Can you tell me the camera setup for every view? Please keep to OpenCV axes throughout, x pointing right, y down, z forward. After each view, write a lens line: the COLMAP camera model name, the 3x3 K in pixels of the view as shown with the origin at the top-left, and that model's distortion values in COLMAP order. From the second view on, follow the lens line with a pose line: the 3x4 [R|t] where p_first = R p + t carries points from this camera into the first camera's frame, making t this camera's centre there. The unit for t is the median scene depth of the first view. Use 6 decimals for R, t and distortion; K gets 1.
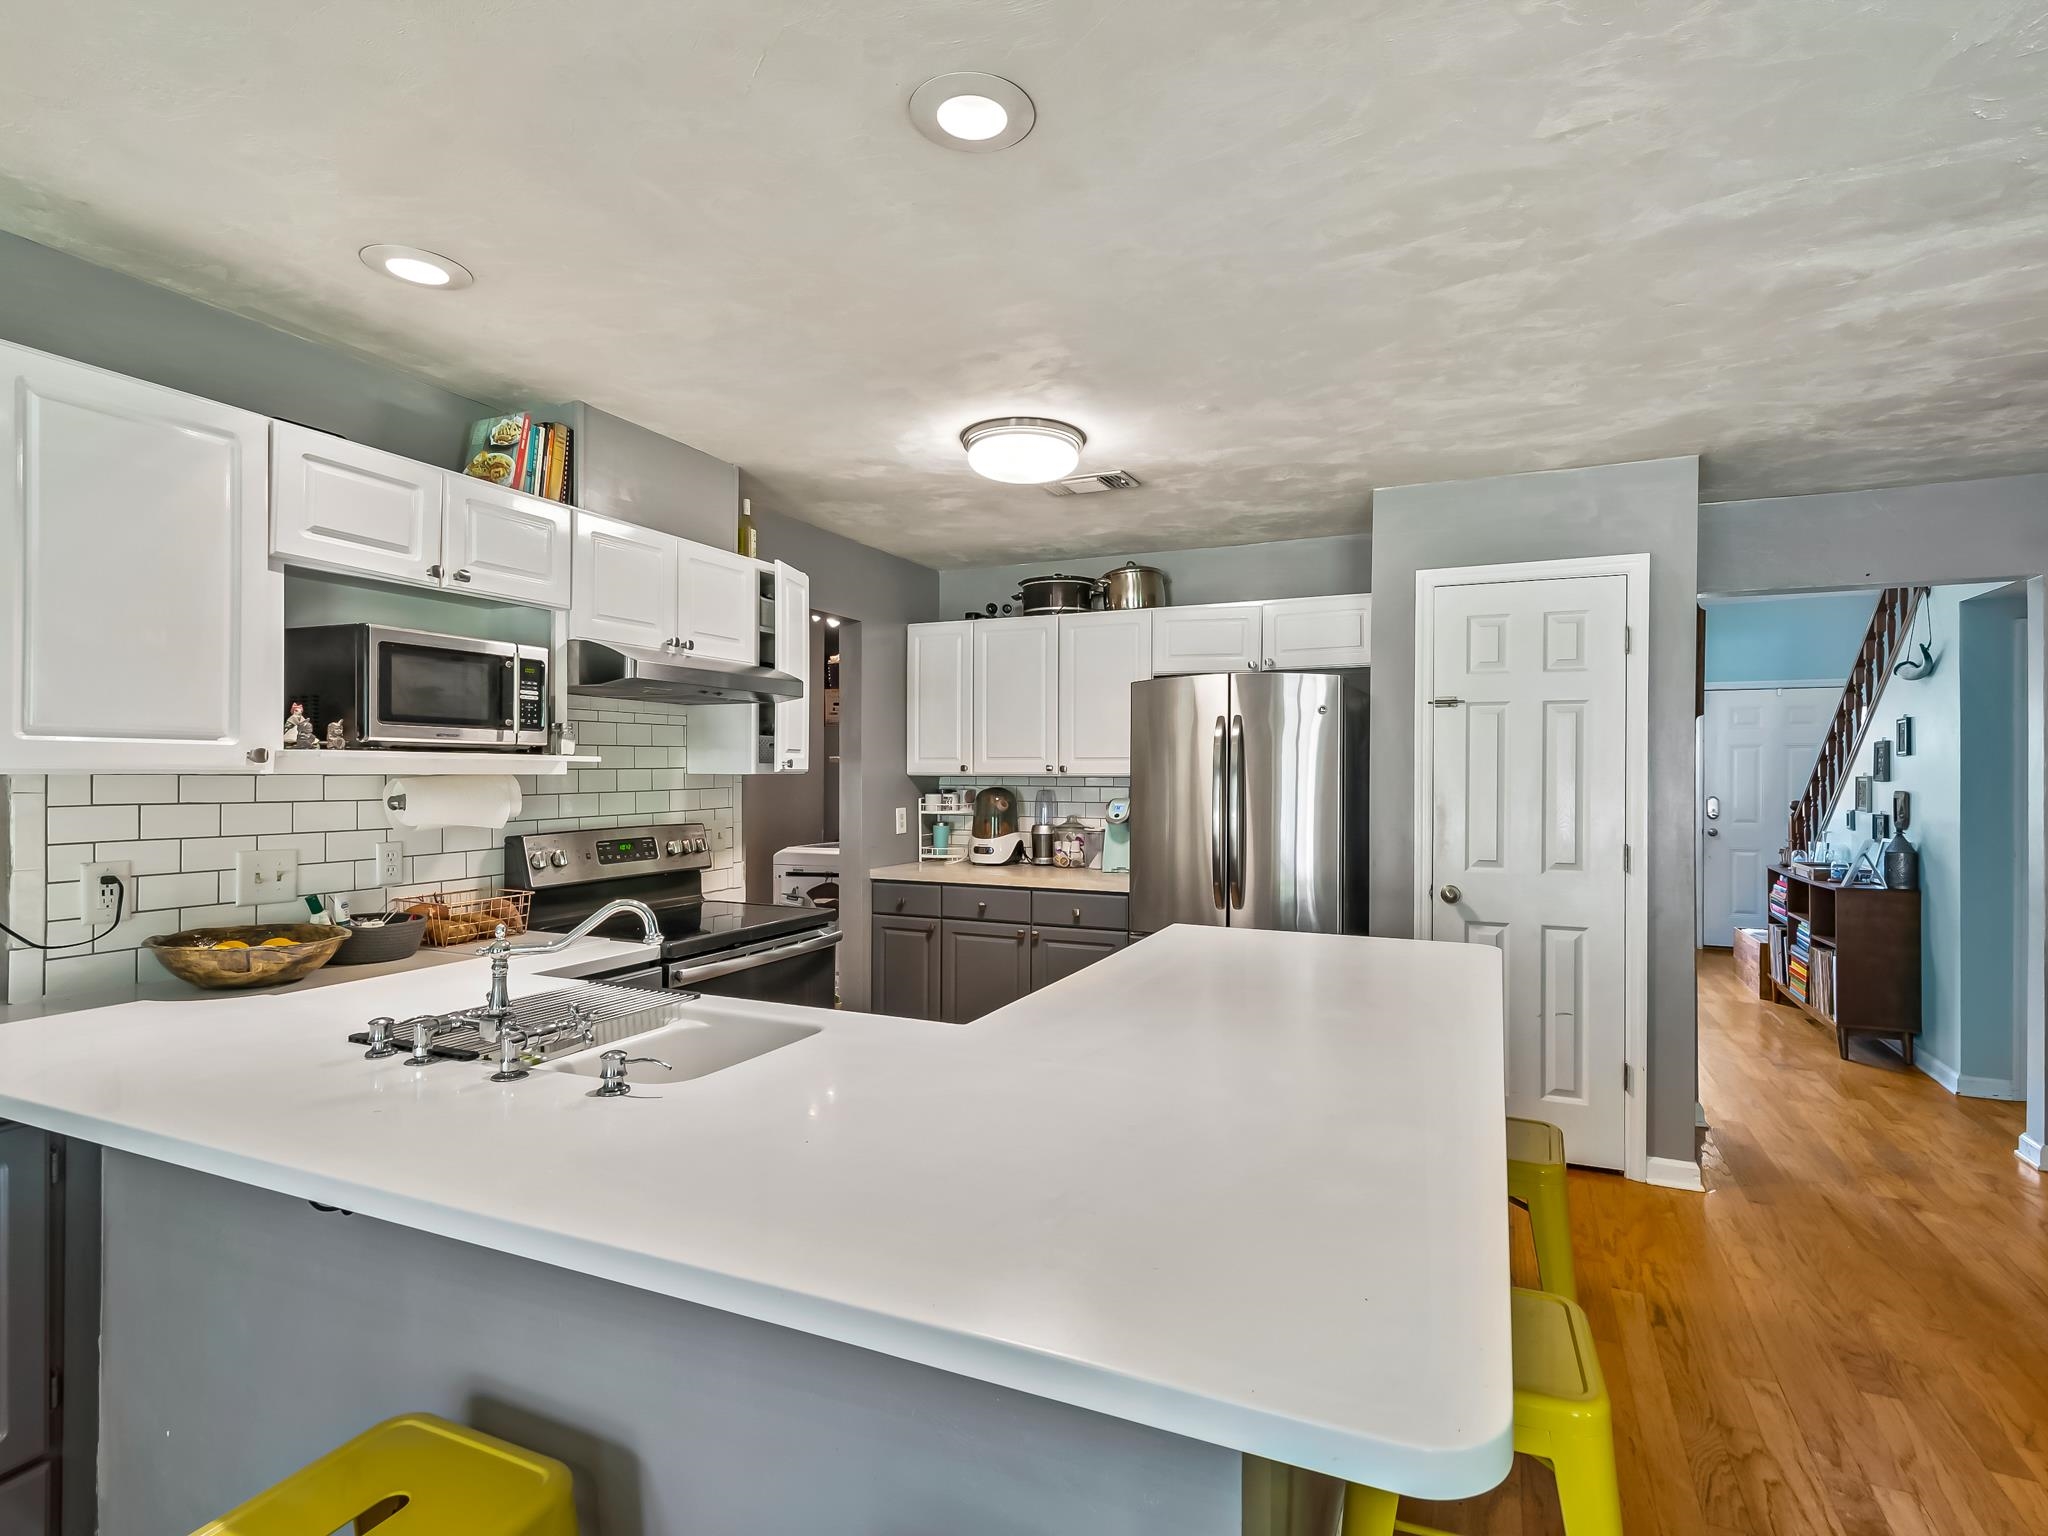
lens RADIAL K [[1033.4, 0, 1035.9], [0, 1033.4, 776.0], [0, 0, 1]] dist [0.008235, -0.000040]
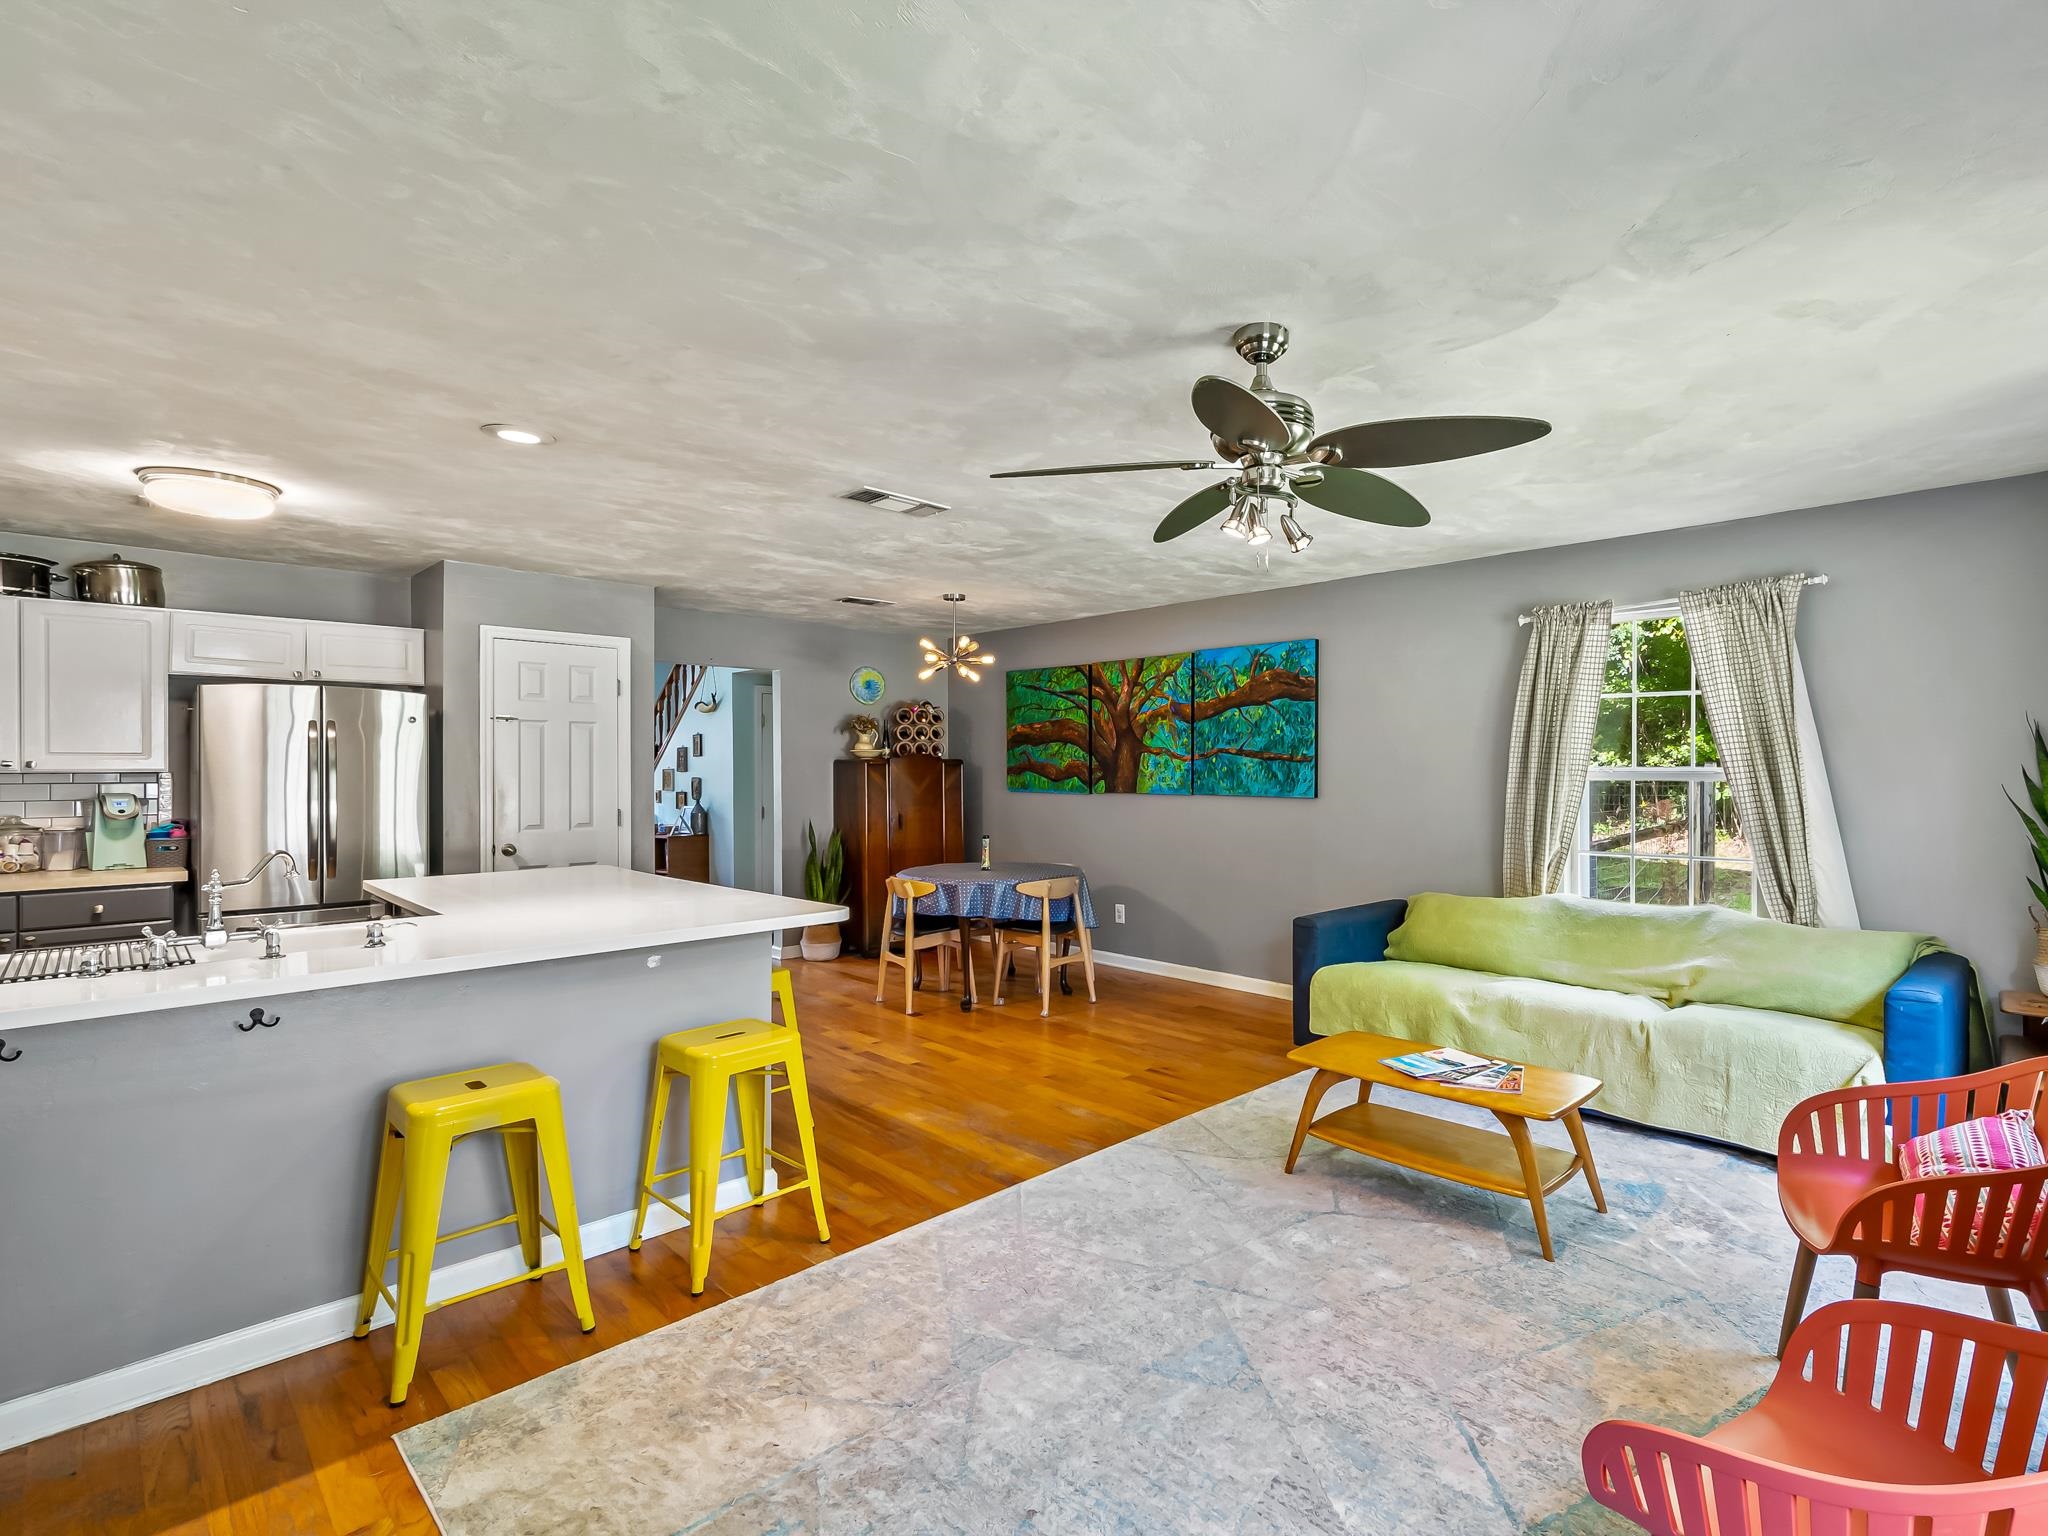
lens RADIAL K [[1135.6, 0, 1027.8], [0, 1135.6, 792.8], [0, 0, 1]] dist [0.000321, -0.000428]
pose [[0.445723, -0.023552, 0.894861, -0.609872], [0.005971, 0.999710, 0.023338, -0.000260], [-0.895151, -0.005059, 0.445735, -0.322994]]
